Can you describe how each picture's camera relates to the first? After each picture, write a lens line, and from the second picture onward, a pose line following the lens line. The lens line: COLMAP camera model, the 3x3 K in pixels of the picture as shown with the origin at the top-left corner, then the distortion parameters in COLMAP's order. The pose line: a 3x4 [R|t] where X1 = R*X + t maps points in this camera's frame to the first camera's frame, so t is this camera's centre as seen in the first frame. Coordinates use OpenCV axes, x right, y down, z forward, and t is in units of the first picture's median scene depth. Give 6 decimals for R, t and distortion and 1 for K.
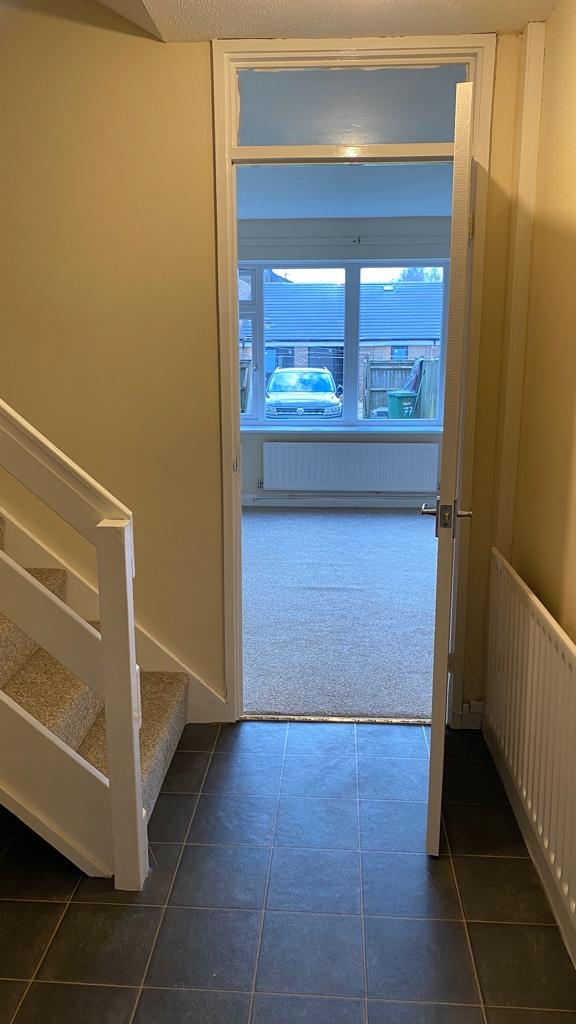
lens RADIAL K [[772.6, 0, 286.9], [0, 772.6, 512.0], [0, 0, 1]] dist [0.023469, -0.023634]
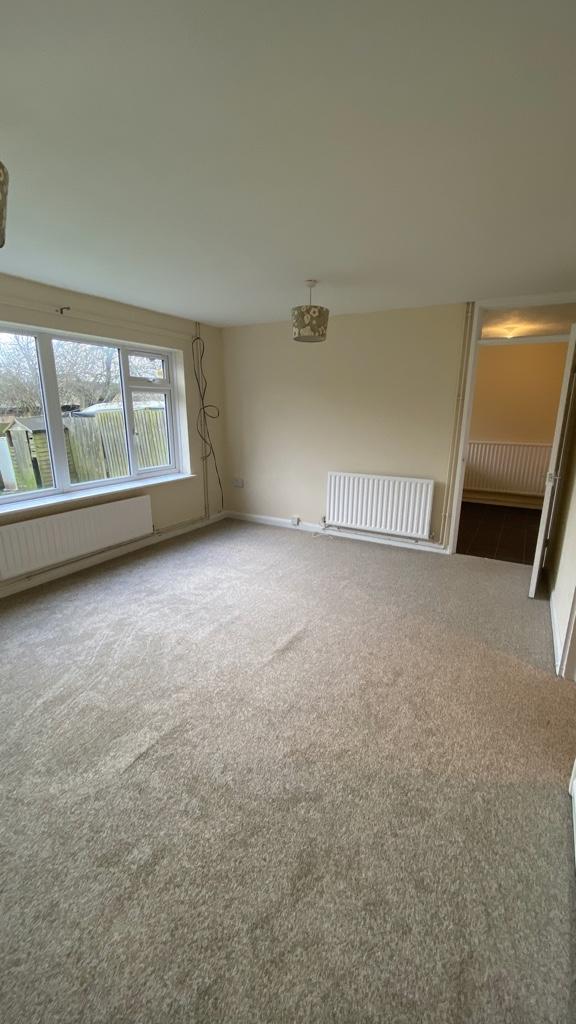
lens RADIAL K [[409.1, 0, 287.6], [0, 409.1, 512.7], [0, 0, 1]] dist [-0.012503, -0.000173]
pose [[0.445048, -0.200218, 0.872837, -0.397903], [0.186483, 0.974039, 0.128347, -0.146633], [-0.875874, 0.105649, 0.470832, 0.712751]]
